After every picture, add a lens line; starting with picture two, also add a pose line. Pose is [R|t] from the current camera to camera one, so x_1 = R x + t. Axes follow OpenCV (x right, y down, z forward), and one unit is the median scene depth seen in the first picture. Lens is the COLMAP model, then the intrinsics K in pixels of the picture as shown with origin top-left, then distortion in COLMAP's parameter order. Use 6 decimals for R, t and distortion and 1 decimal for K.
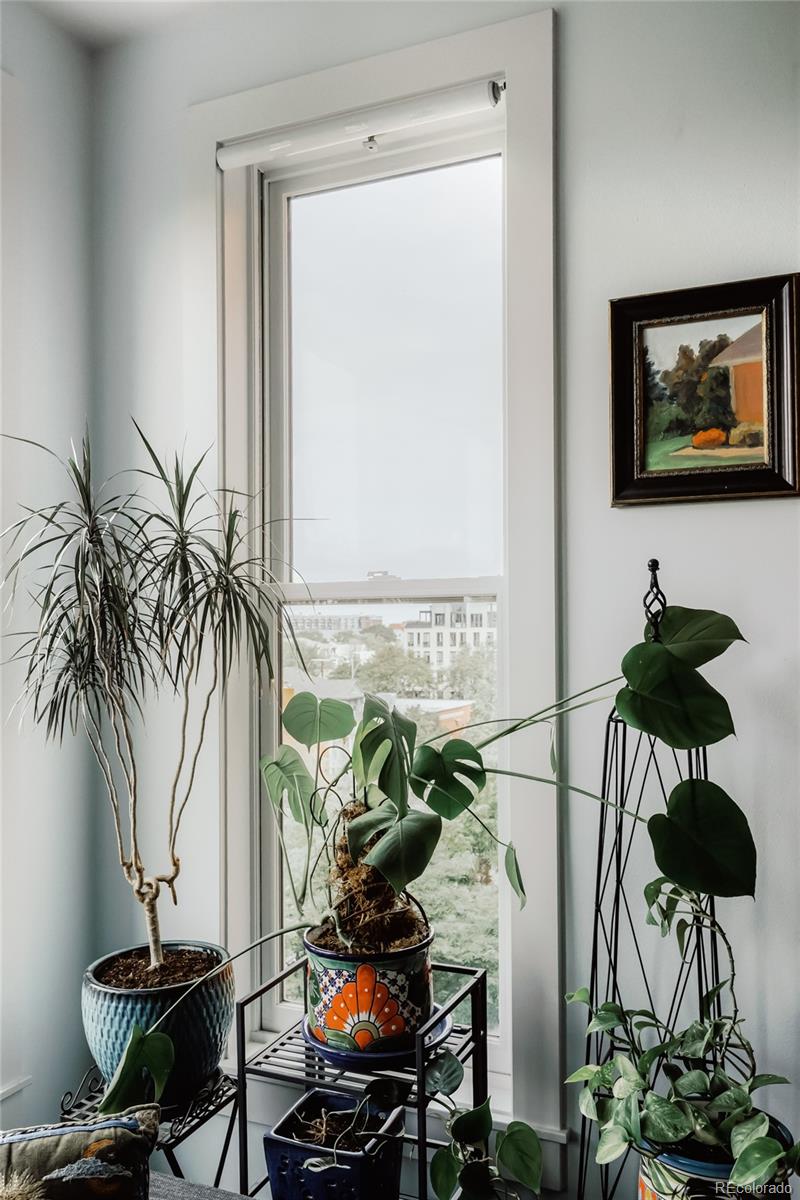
lens RADIAL K [[1011.9, 0, 392.7], [0, 1011.9, 620.1], [0, 0, 1]] dist [-0.008198, 0.016154]
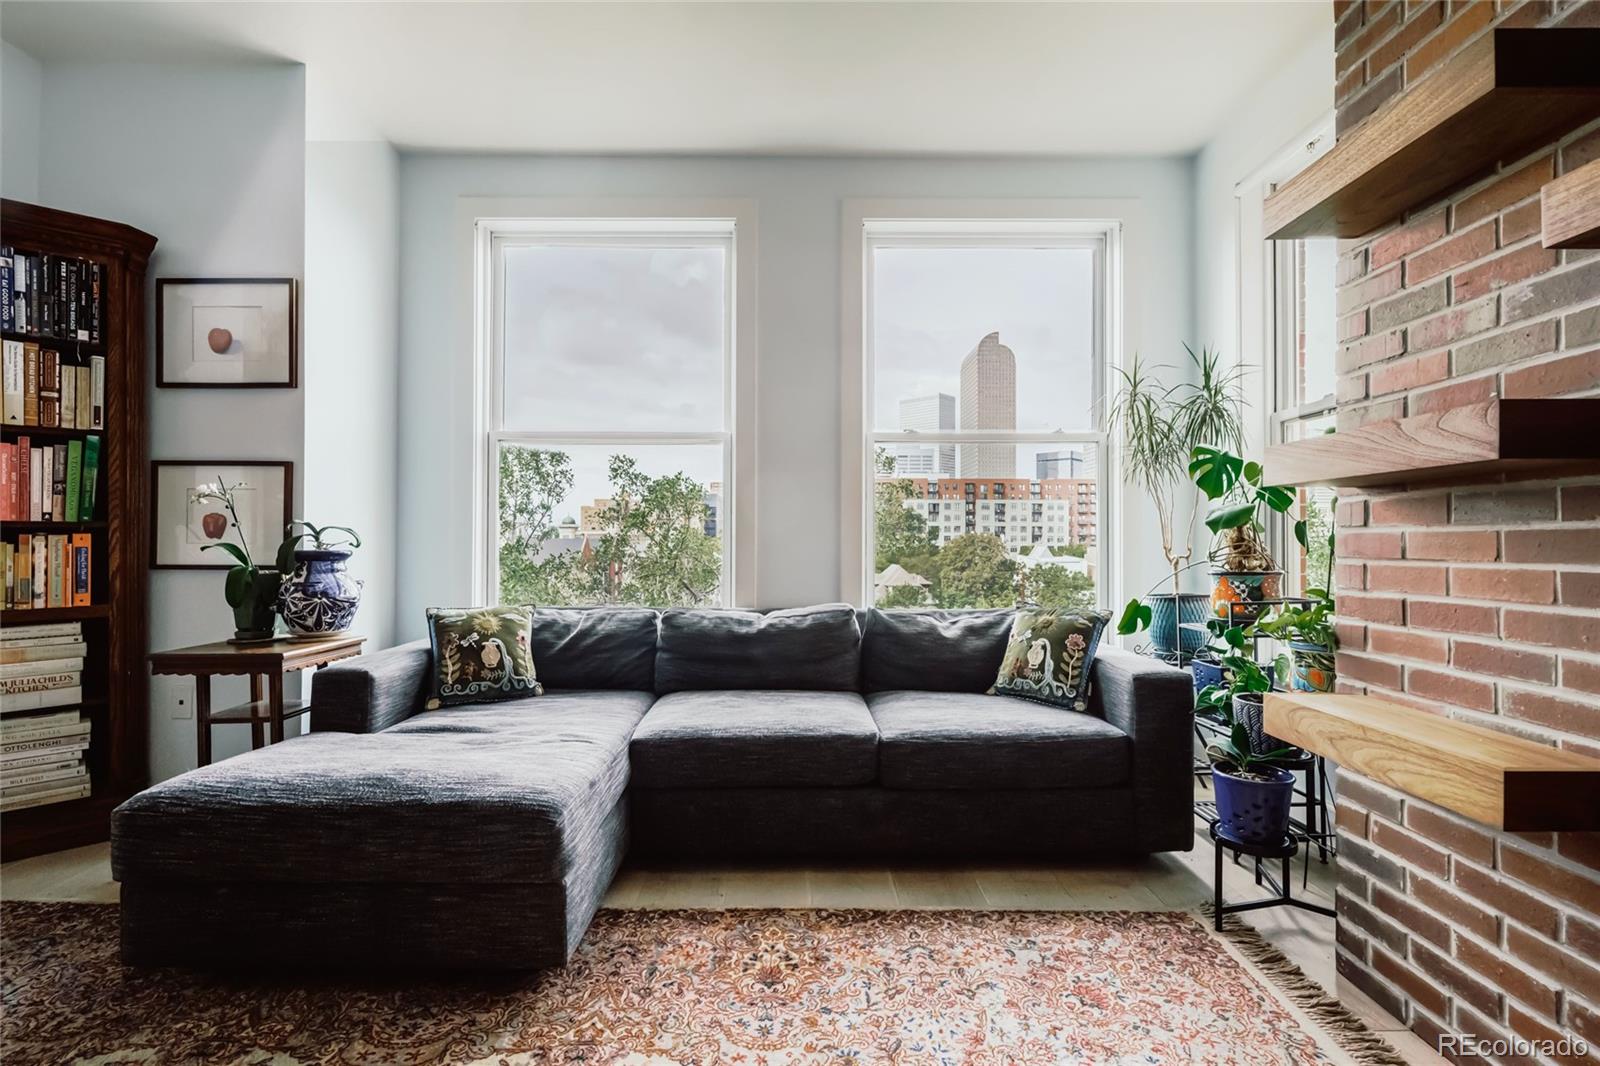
lens RADIAL K [[741.1, 0, 796.8], [0, 741.1, 535.5], [0, 0, 1]] dist [-0.001397, -0.000034]
pose [[0.415262, -0.001924, -0.909700, 0.952395], [0.003119, 0.999995, -0.000691, 0.238734], [0.909697, -0.002551, 0.415266, -0.422389]]
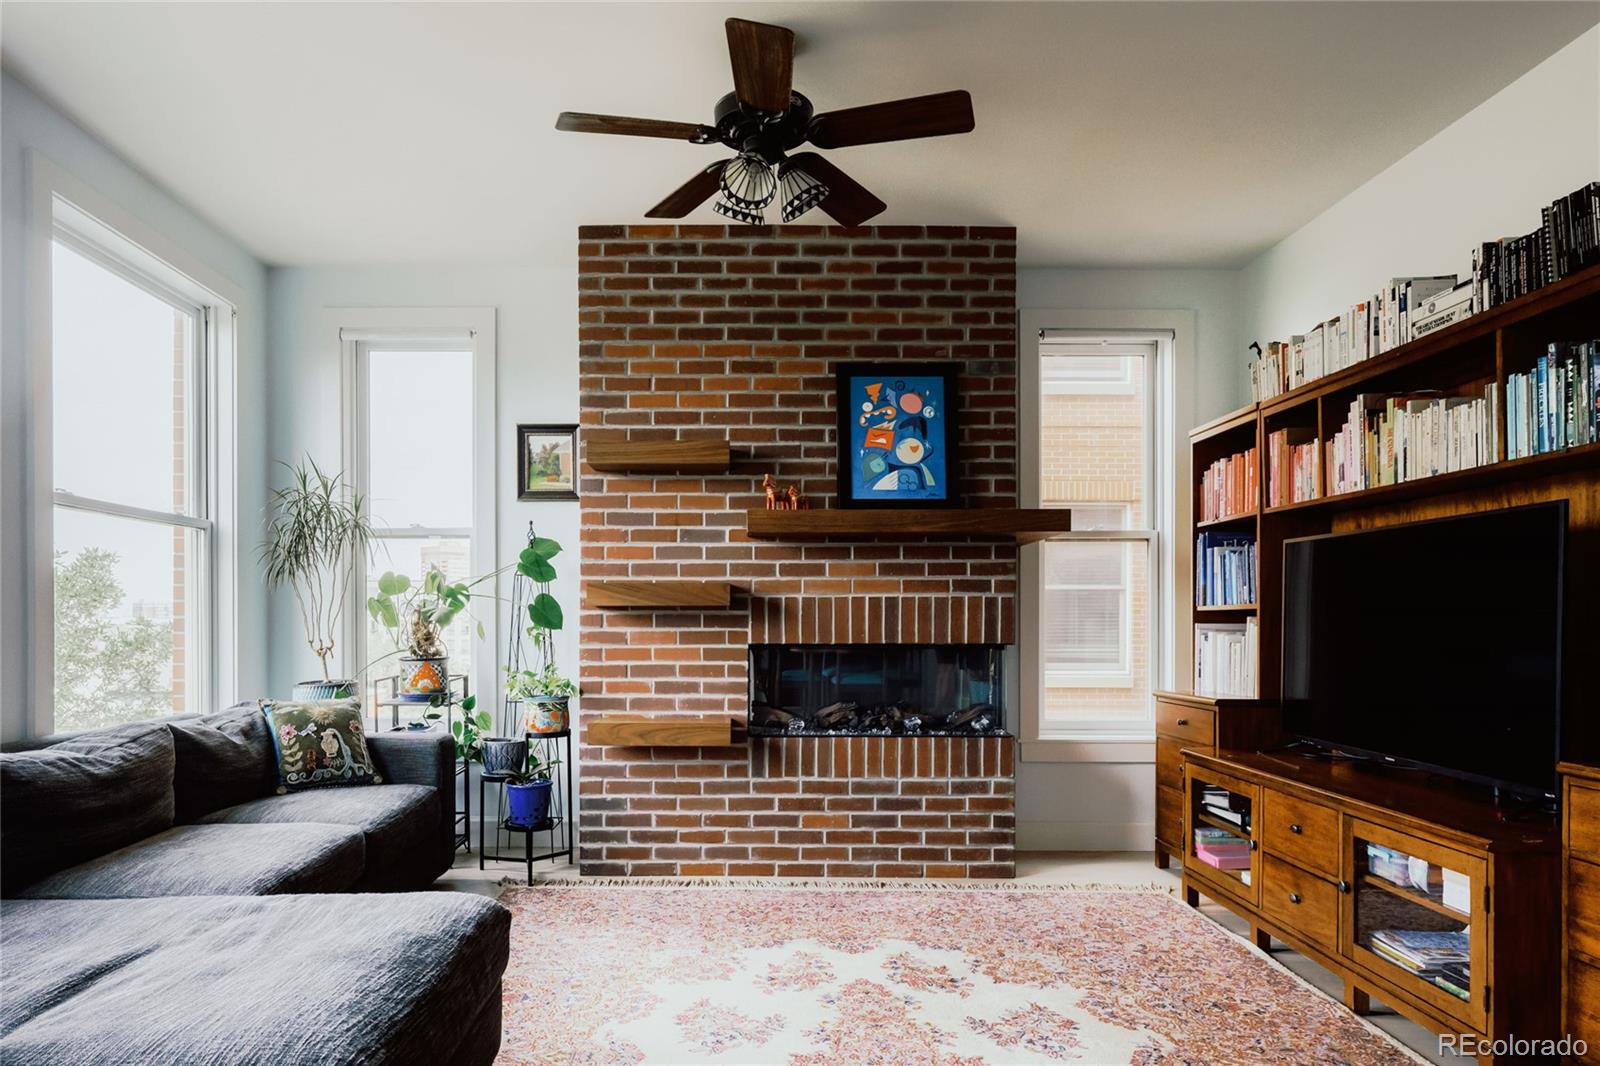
lens RADIAL K [[977.4, 0, 745.6], [0, 977.4, 626.0], [0, 0, 1]] dist [-0.002504, -0.005109]
pose [[0.907238, 0.001177, 0.420616, -0.340415], [-0.007600, 0.999879, 0.013595, 0.188210], [-0.420549, -0.015531, 0.907137, -1.698497]]
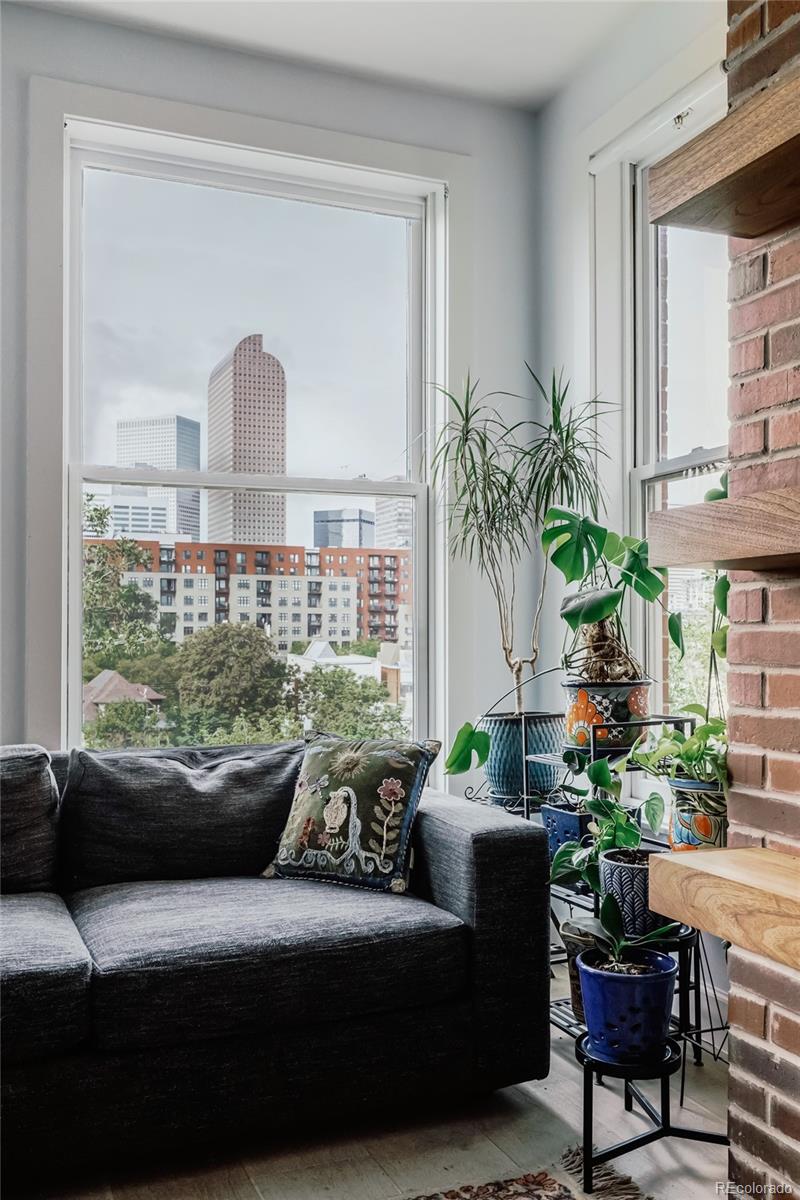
lens RADIAL K [[1093.4, 0, 401.3], [0, 1093.4, 622.2], [0, 0, 1]] dist [-0.003344, 0.000000]
pose [[0.732121, -0.003763, -0.681164, 0.848826], [0.002196, 0.999993, -0.003164, 0.230350], [0.681171, 0.000820, 0.732124, -0.371859]]
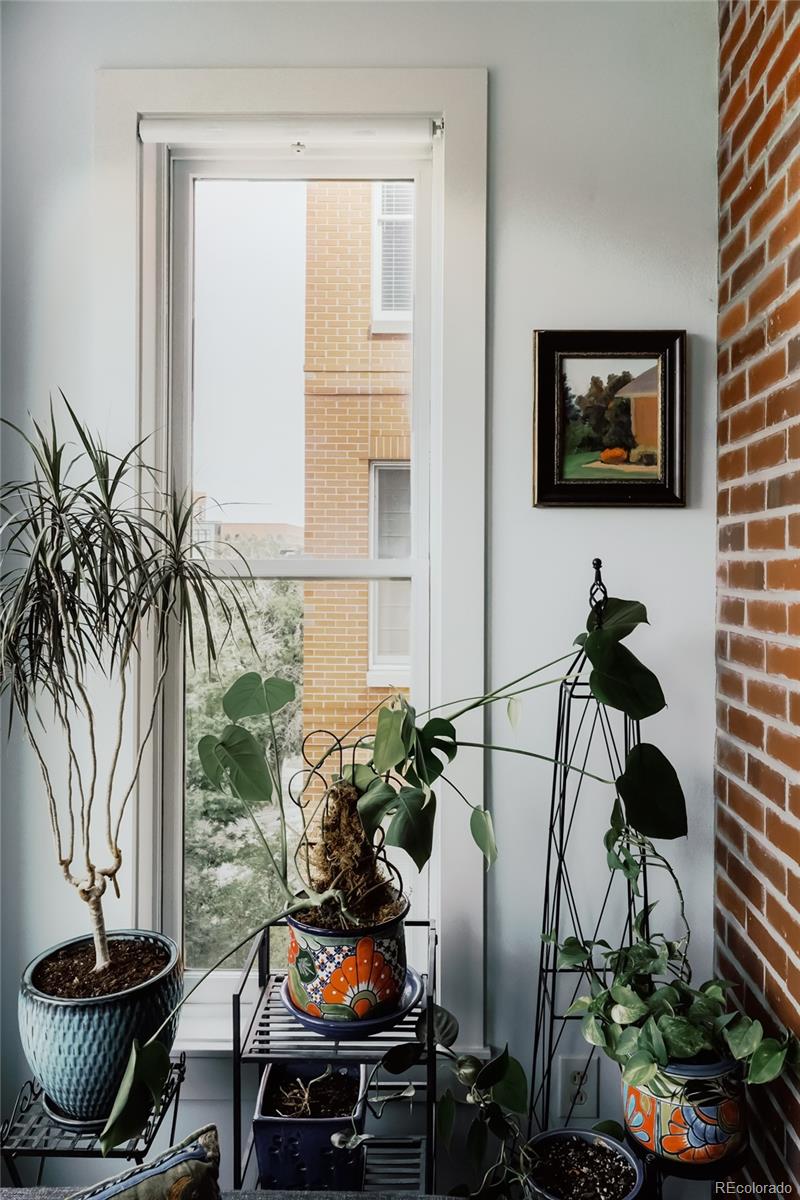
lens RADIAL K [[887.5, 0, 427.8], [0, 887.5, 552.7], [0, 0, 1]] dist [0.002249, -0.003950]
pose [[0.914434, 0.012594, 0.404539, -0.330431], [-0.013495, 0.999909, -0.000625, -0.060228], [-0.404510, -0.004888, 0.914520, 0.115700]]
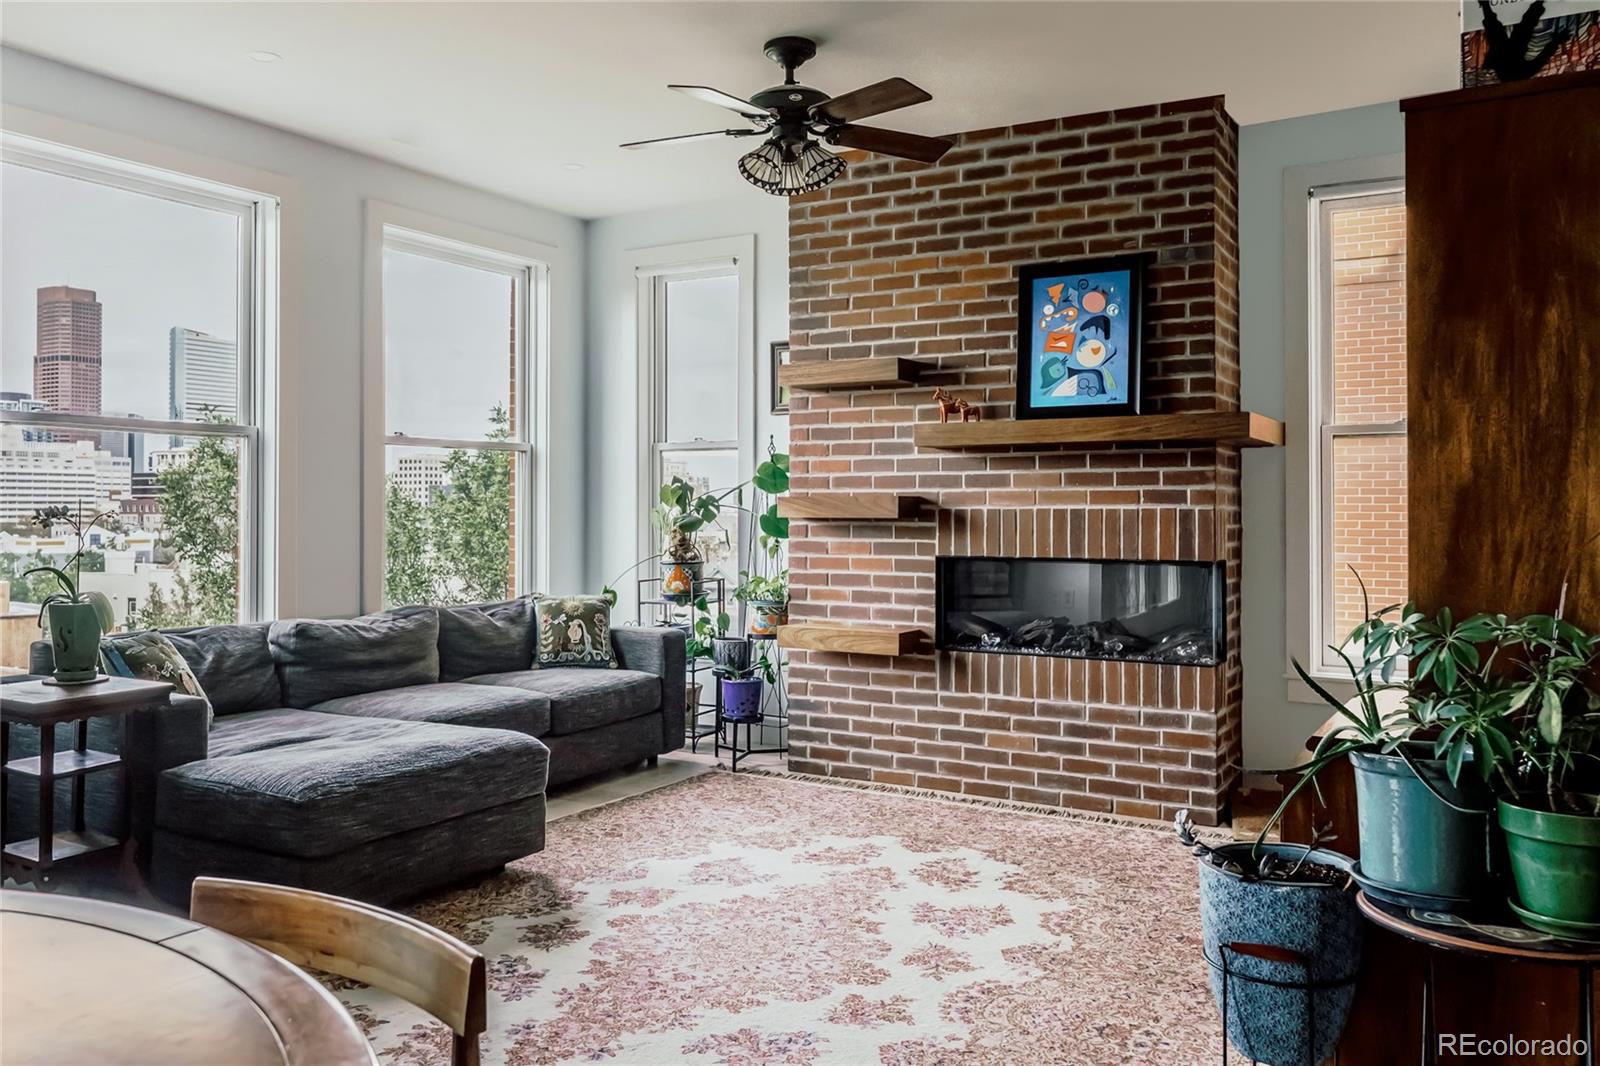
lens RADIAL K [[1311.6, 0, 732.4], [0, 1311.6, 494.6], [0, 0, 1]] dist [-0.009673, 0.008609]
pose [[0.991633, 0.003935, -0.129026, 0.619457], [-0.003899, 0.999992, 0.000535, 0.113533], [0.129027, -0.000027, 0.991641, -2.795392]]
